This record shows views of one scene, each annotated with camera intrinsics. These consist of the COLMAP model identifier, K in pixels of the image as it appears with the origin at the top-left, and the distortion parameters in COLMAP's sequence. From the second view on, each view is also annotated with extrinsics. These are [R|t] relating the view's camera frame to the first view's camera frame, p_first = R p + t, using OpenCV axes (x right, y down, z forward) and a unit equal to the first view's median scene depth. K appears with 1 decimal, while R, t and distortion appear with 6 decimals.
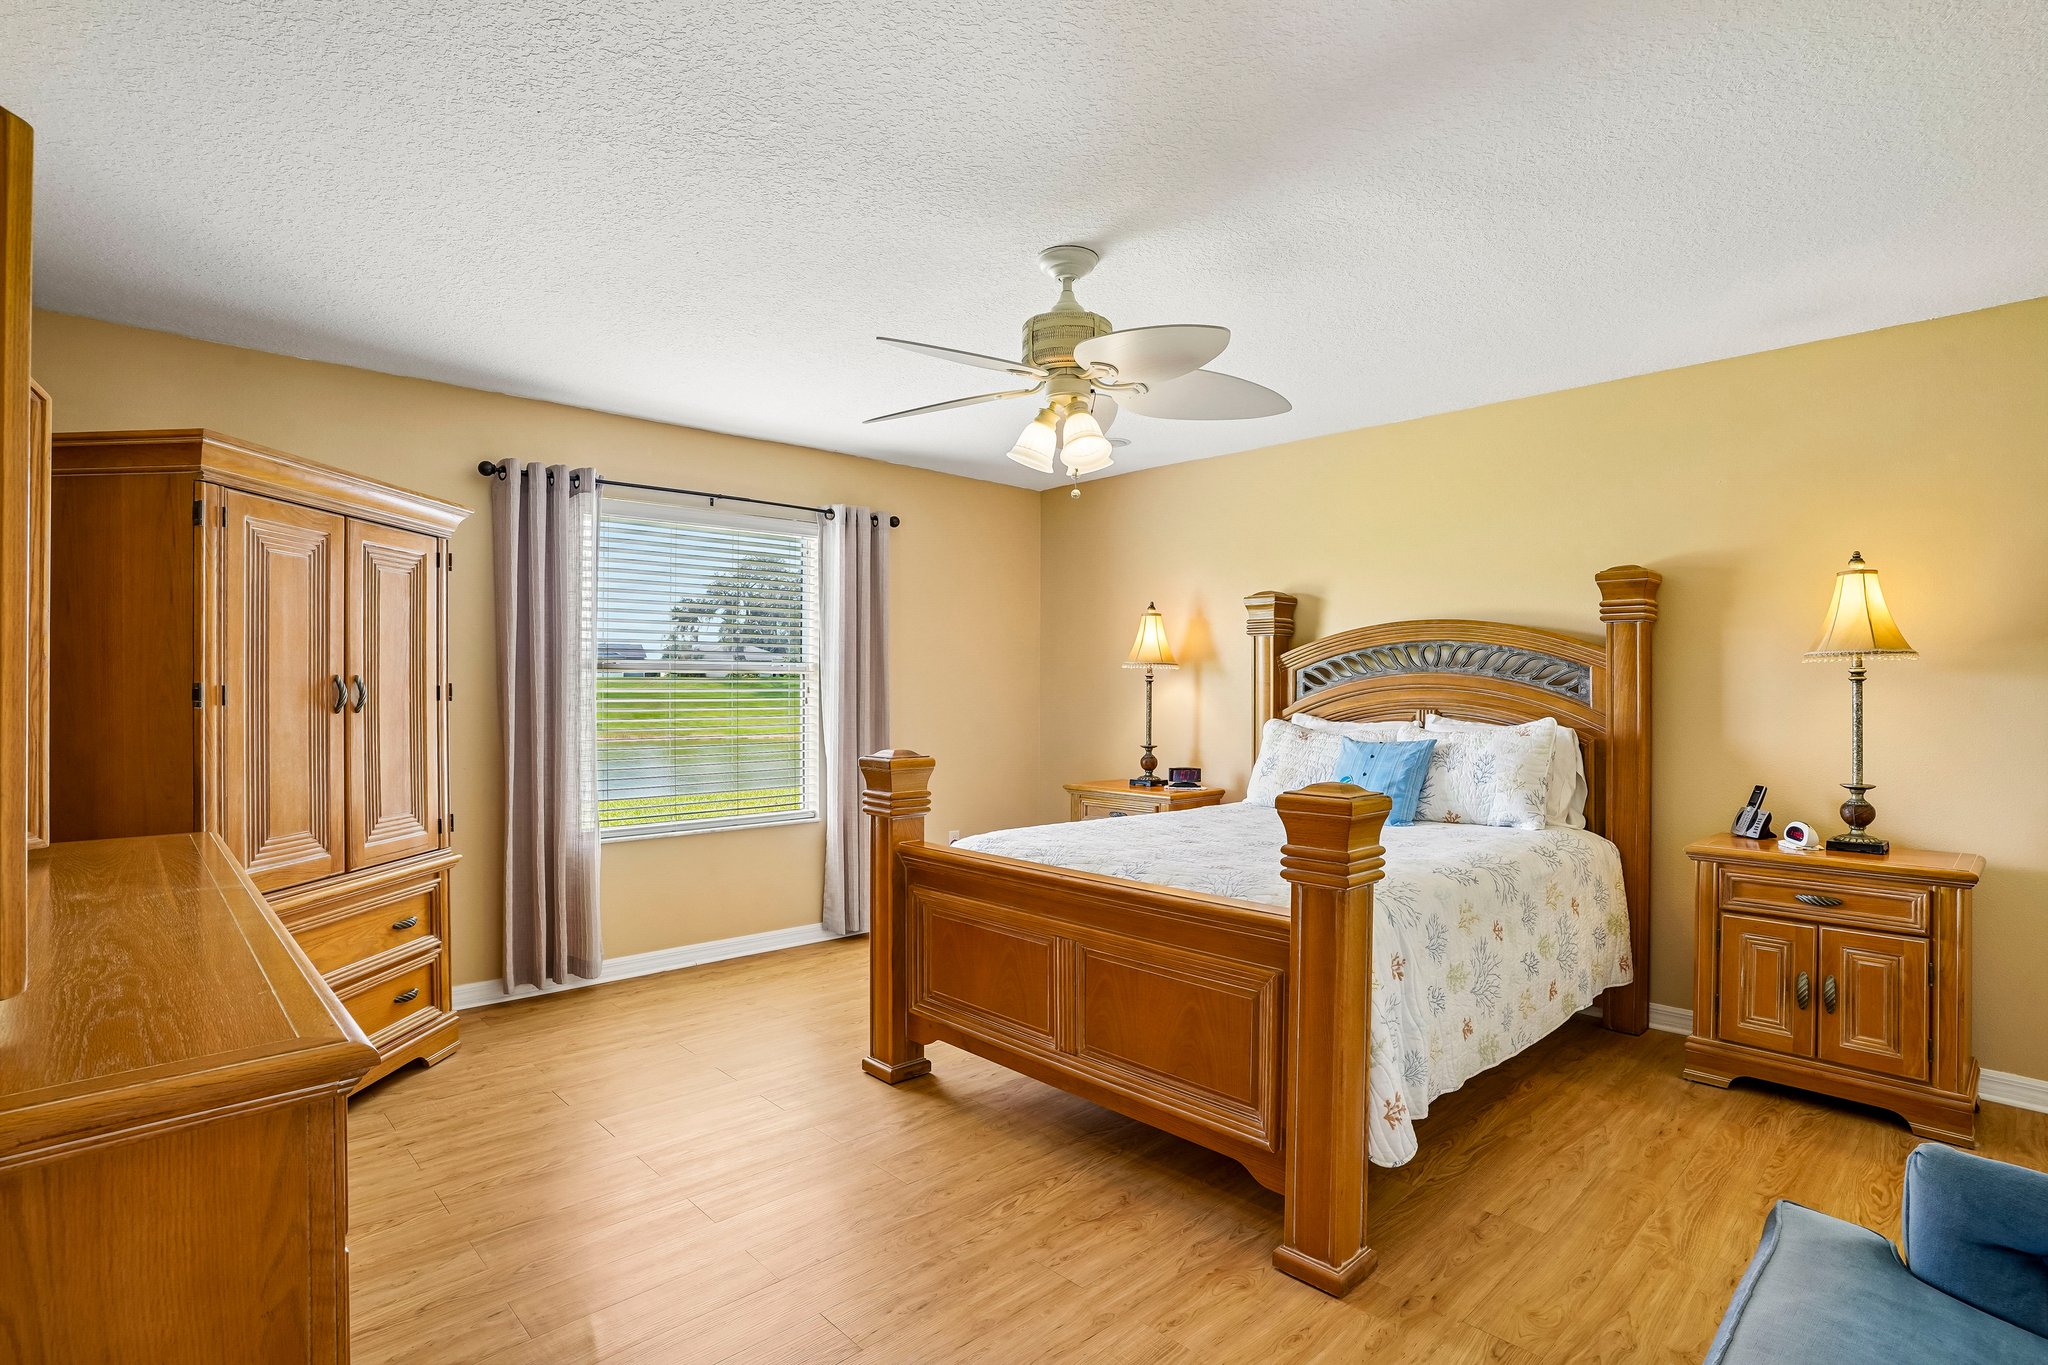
lens RADIAL K [[1000.4, 0, 1030.2], [0, 1000.4, 672.8], [0, 0, 1]] dist [-0.039670, 0.004884]
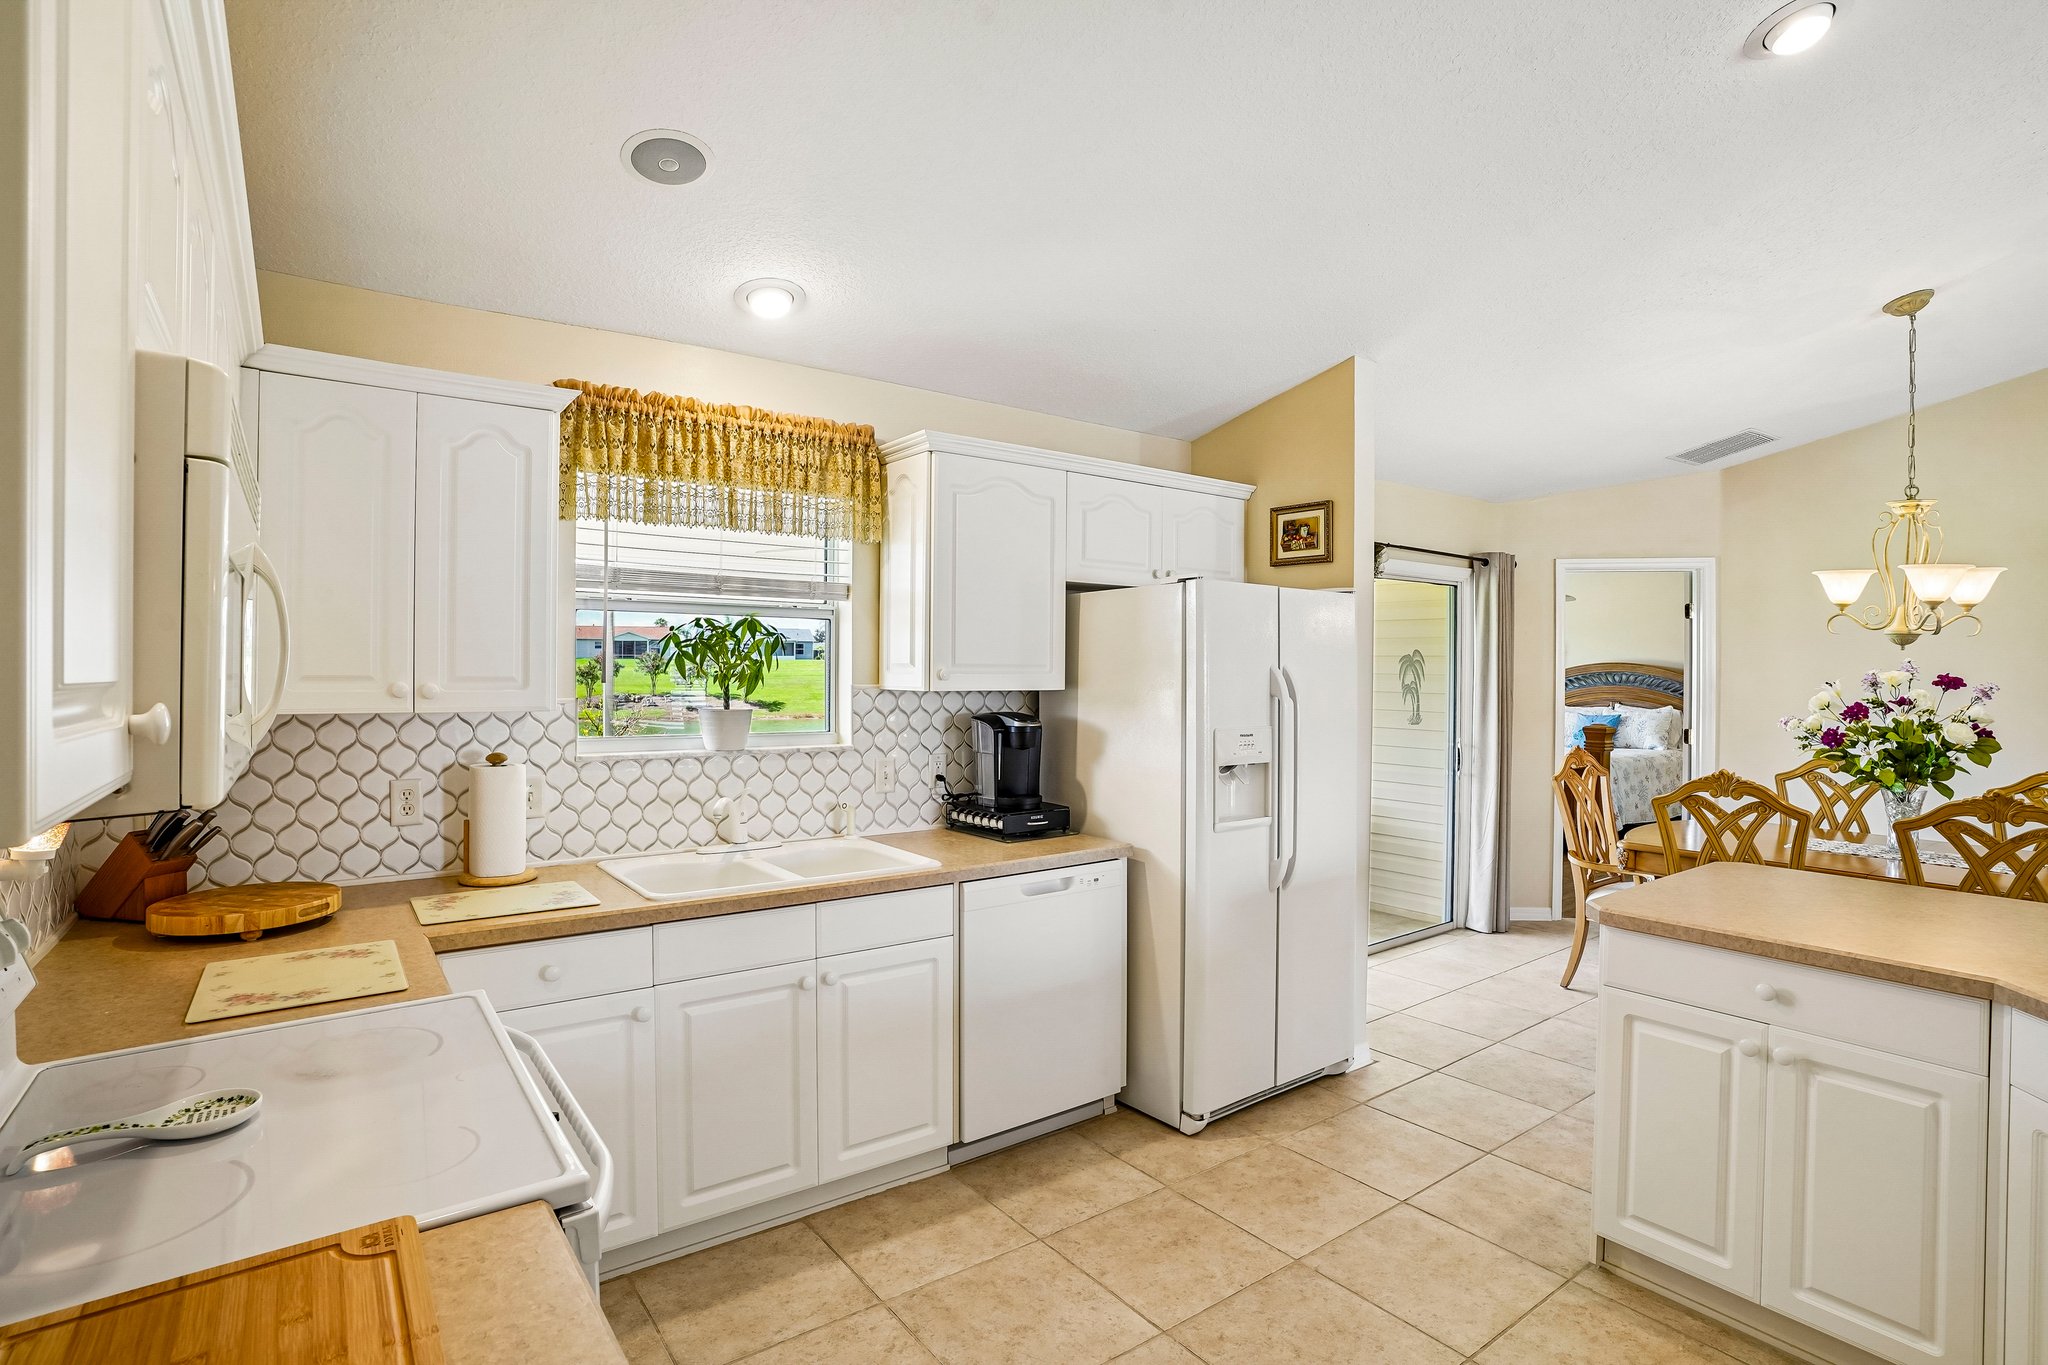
lens RADIAL K [[1000.4, 0, 1028.6], [0, 1000.4, 687.3], [0, 0, 1]] dist [-0.039670, 0.004884]
pose [[0.993150, 0.005262, -0.116724, -0.824814], [-0.001938, 0.999590, 0.028571, -0.071115], [0.116826, -0.028149, 0.992753, -1.720703]]
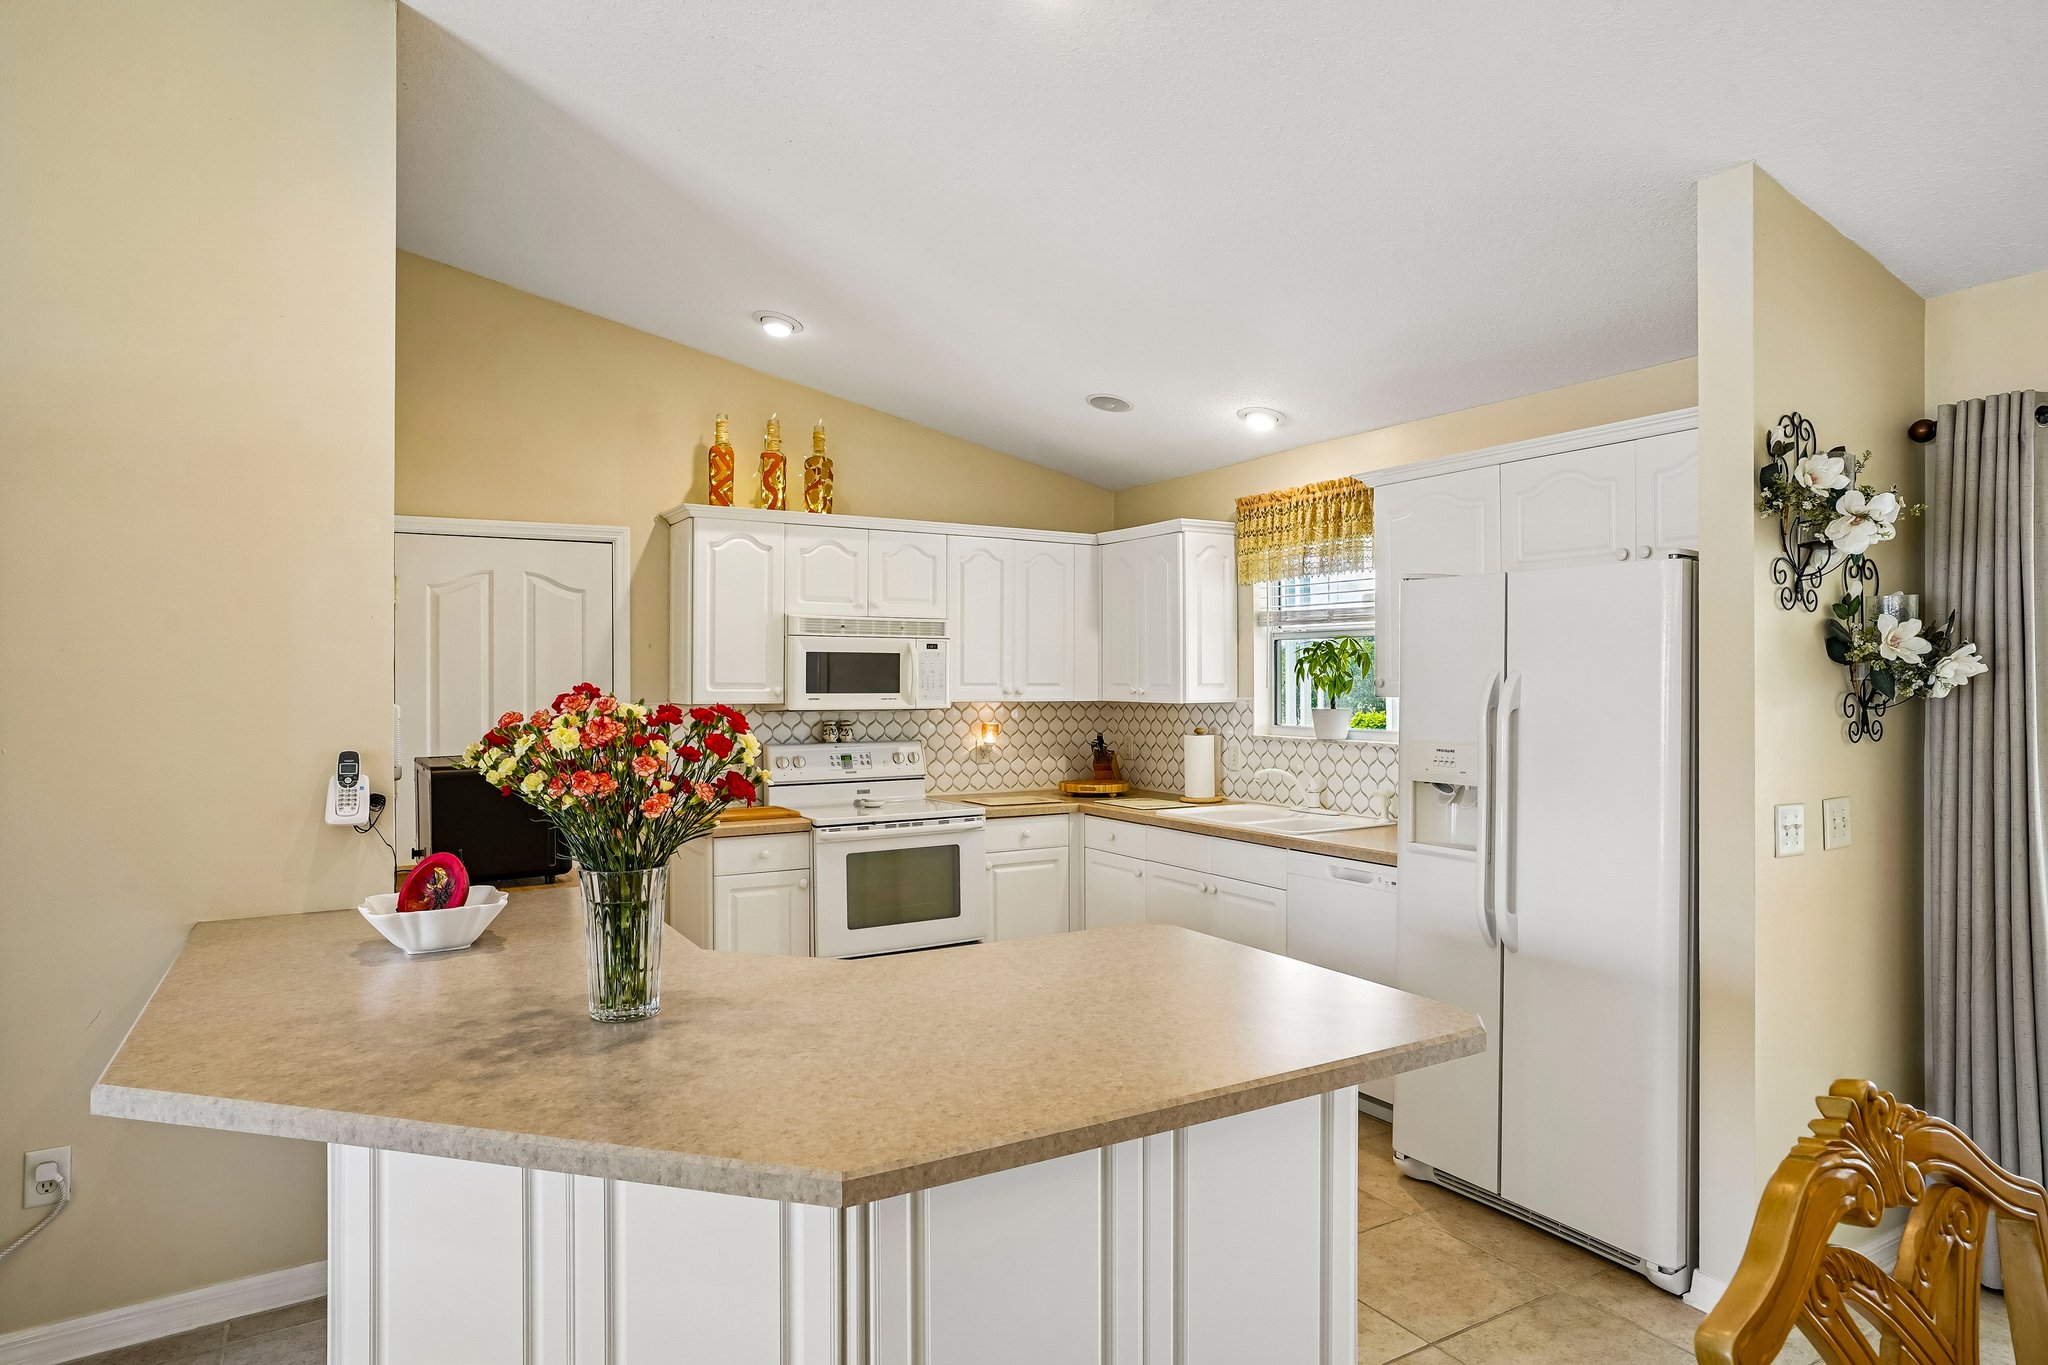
lens RADIAL K [[1176.0, 0, 1021.2], [0, 1176.0, 685.4], [0, 0, 1]] dist [-0.025502, 0.003200]
pose [[-0.216988, 0.006195, -0.976155, 0.277314], [0.015906, 0.999870, 0.002810, -0.063395], [0.976045, -0.014917, -0.217059, -0.901817]]
